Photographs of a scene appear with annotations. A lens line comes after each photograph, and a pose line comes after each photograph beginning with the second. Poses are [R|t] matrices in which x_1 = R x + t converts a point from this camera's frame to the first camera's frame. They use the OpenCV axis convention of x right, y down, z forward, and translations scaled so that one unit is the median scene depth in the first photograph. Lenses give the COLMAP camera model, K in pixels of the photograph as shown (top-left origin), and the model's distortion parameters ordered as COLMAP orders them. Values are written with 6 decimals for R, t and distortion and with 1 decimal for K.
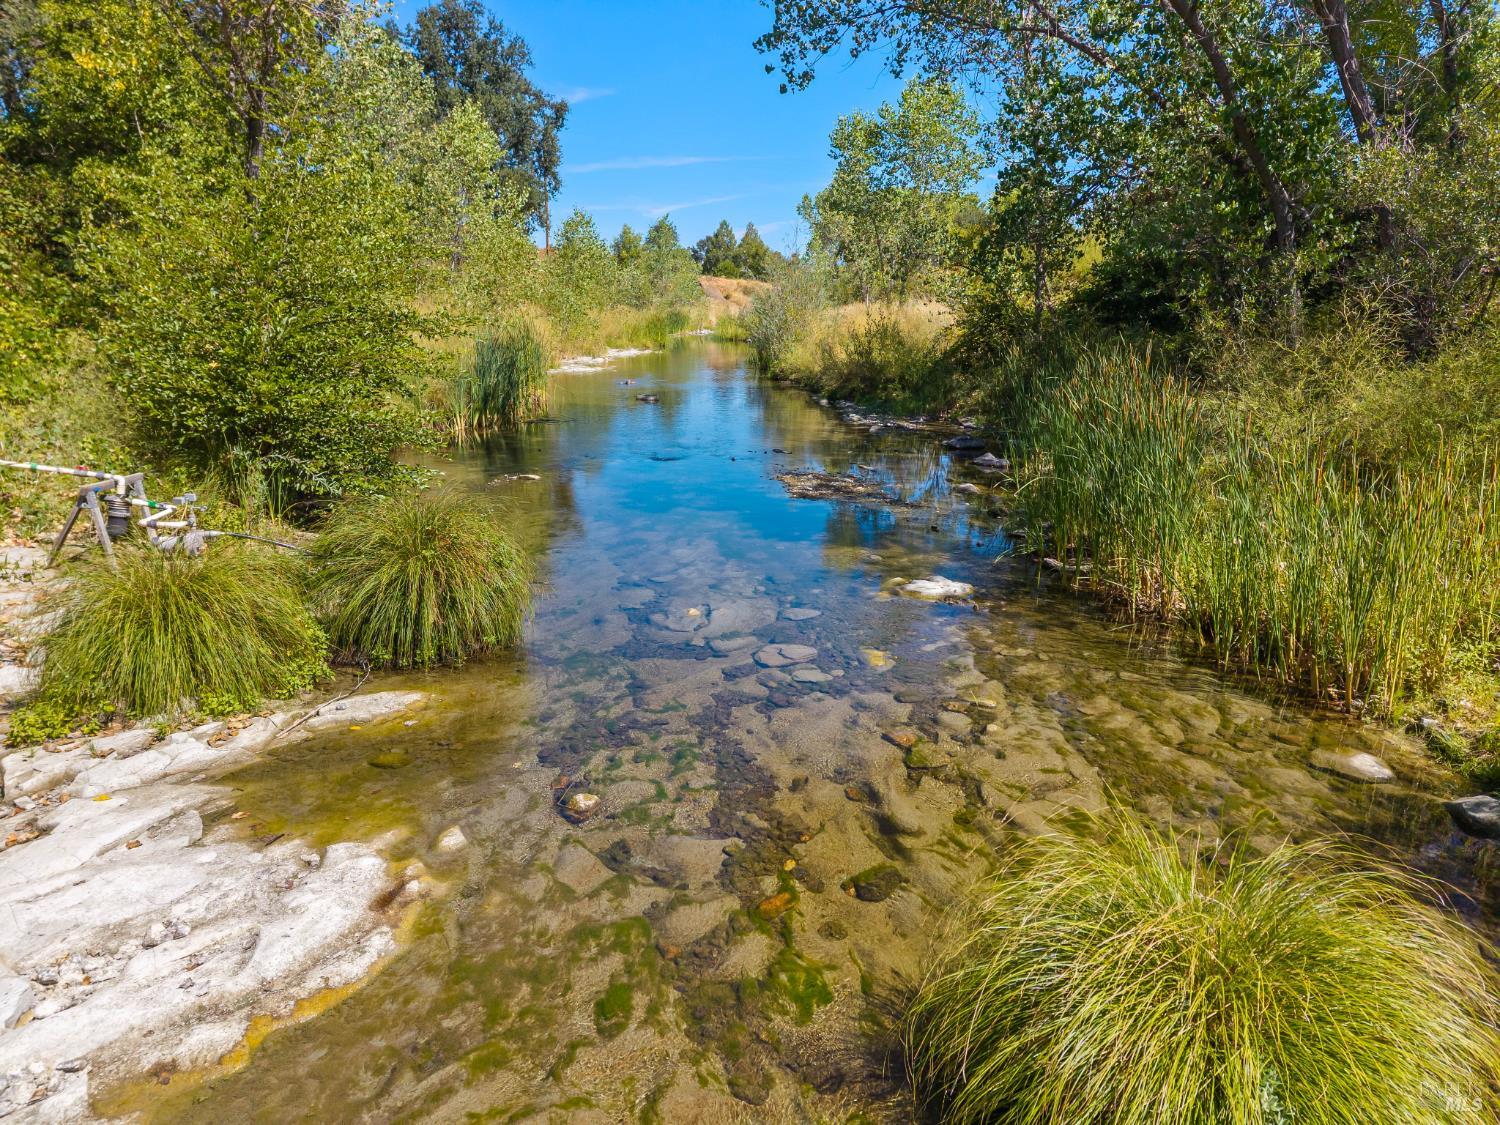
lens RADIAL K [[1054.5, 0, 750.0], [0, 1054.5, 562.5], [0, 0, 1]] dist [0.072596, -0.103579]
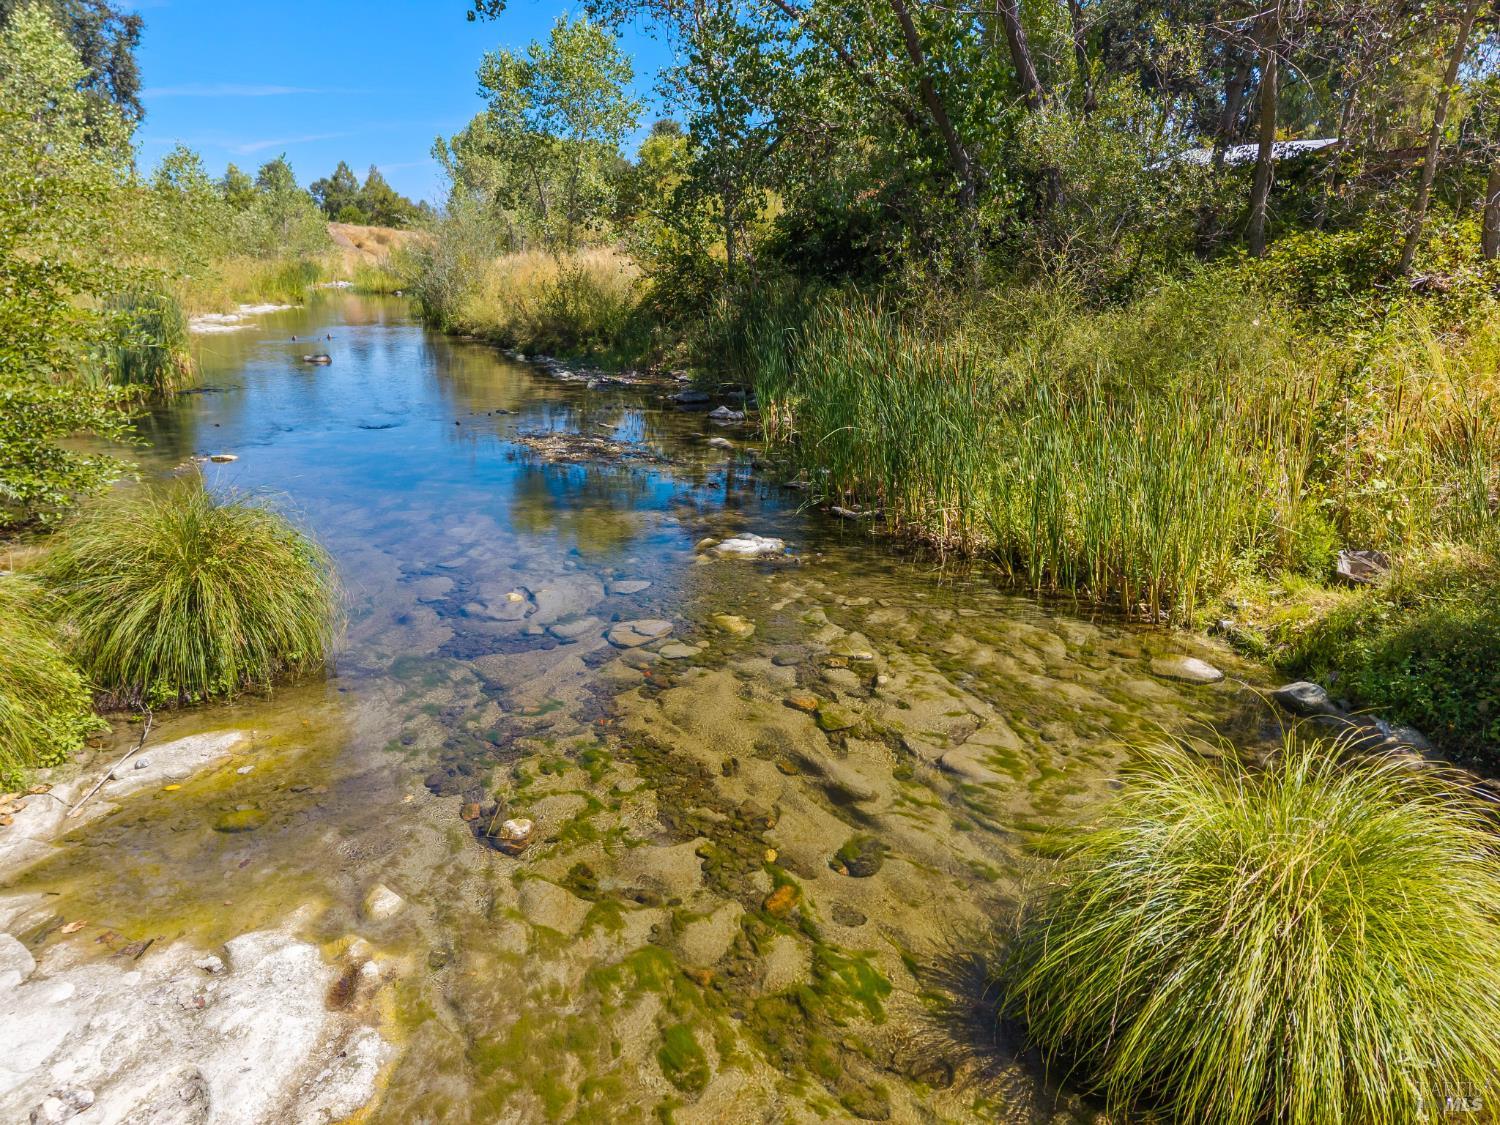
lens RADIAL K [[1053.6, 0, 750.0], [0, 1053.6, 562.5], [0, 0, 1]] dist [0.029028, -0.029734]
pose [[0.935714, -0.097121, 0.339126, -0.176002], [0.082277, 0.994925, 0.057915, -0.018589], [-0.343030, -0.026290, 0.938957, 0.087139]]
